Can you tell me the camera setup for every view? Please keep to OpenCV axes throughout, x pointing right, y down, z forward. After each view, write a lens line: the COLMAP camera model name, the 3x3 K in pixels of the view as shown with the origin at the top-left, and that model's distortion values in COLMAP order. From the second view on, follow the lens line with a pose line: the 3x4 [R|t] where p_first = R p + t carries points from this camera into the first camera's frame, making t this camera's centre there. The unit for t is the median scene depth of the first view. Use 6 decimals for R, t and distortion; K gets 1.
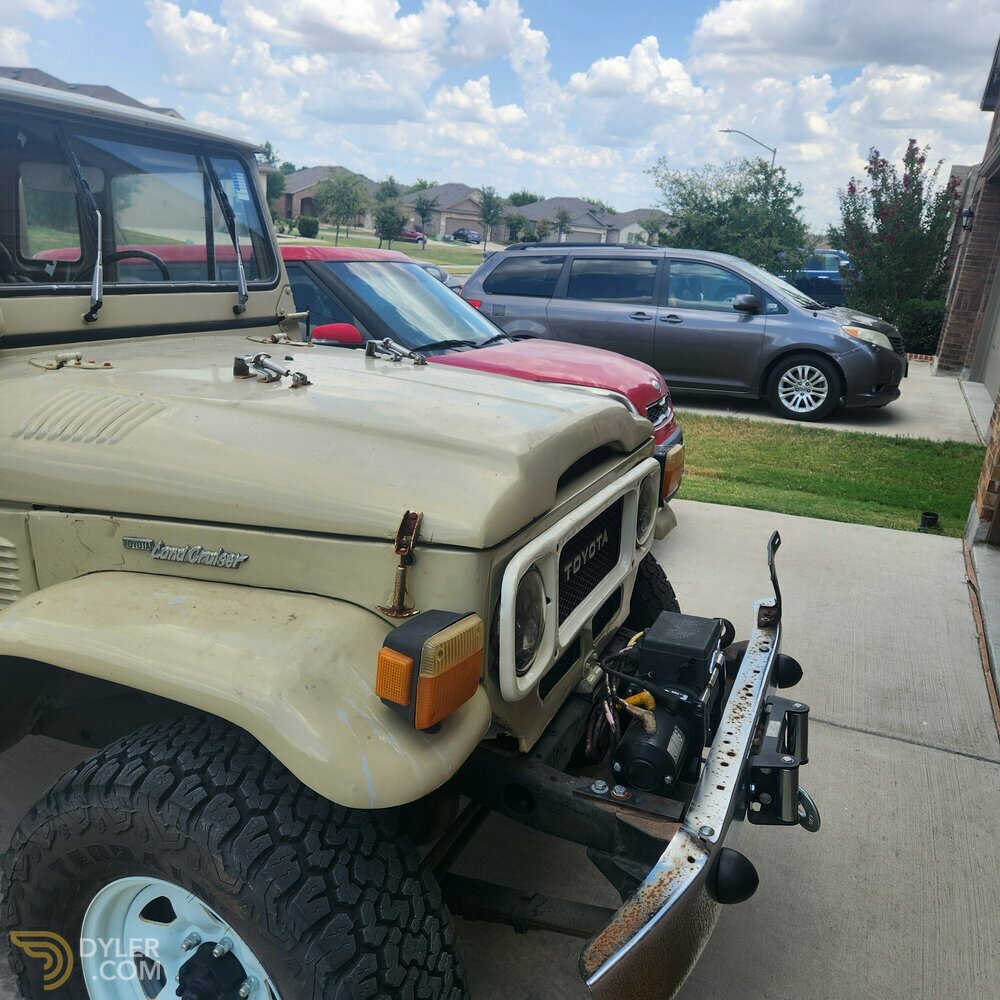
lens RADIAL K [[879.9, 0, 488.5], [0, 879.9, 502.0], [0, 0, 1]] dist [0.064977, -0.065714]
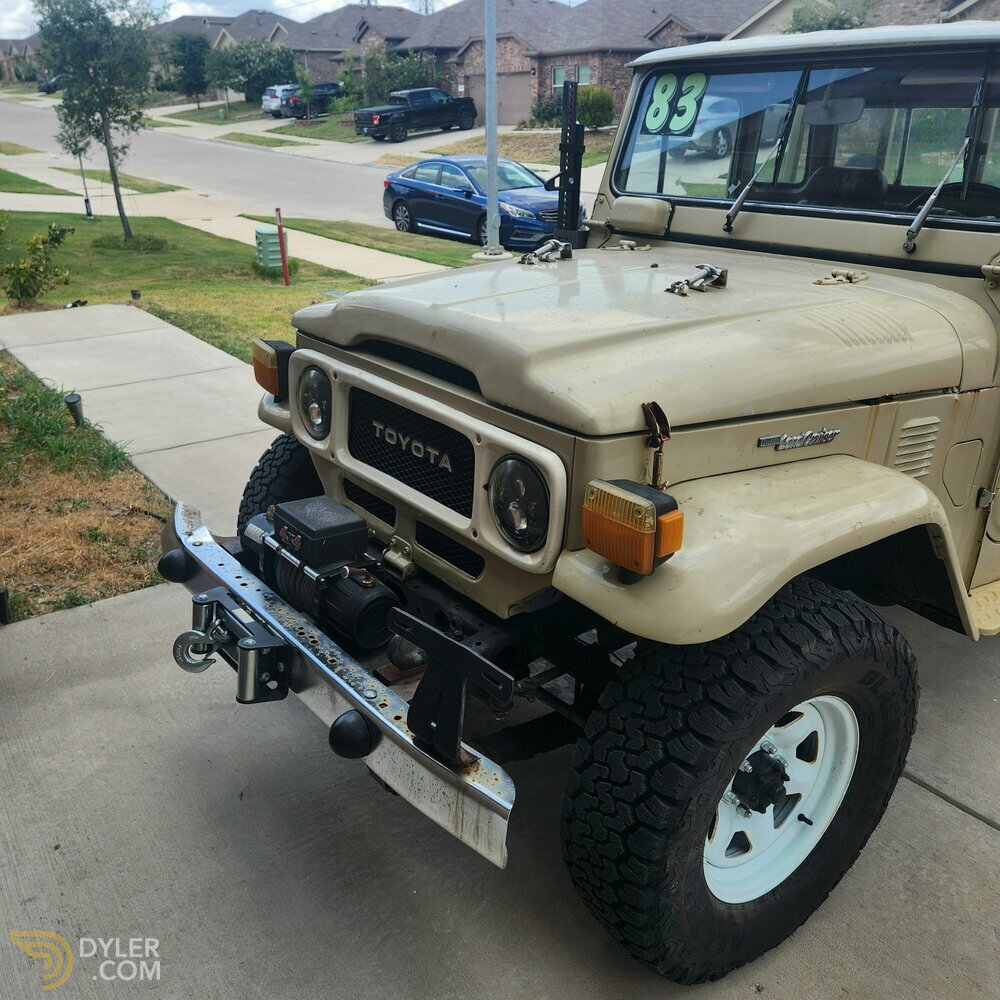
lens RADIAL K [[879.9, 0, 488.5], [0, 879.9, 502.0], [0, 0, 1]] dist [0.064977, -0.065714]
pose [[-0.452617, 0.286795, -0.844326, 0.795290], [-0.295031, 0.845374, 0.445308, -0.309107], [0.841483, 0.450657, -0.298017, 1.158565]]
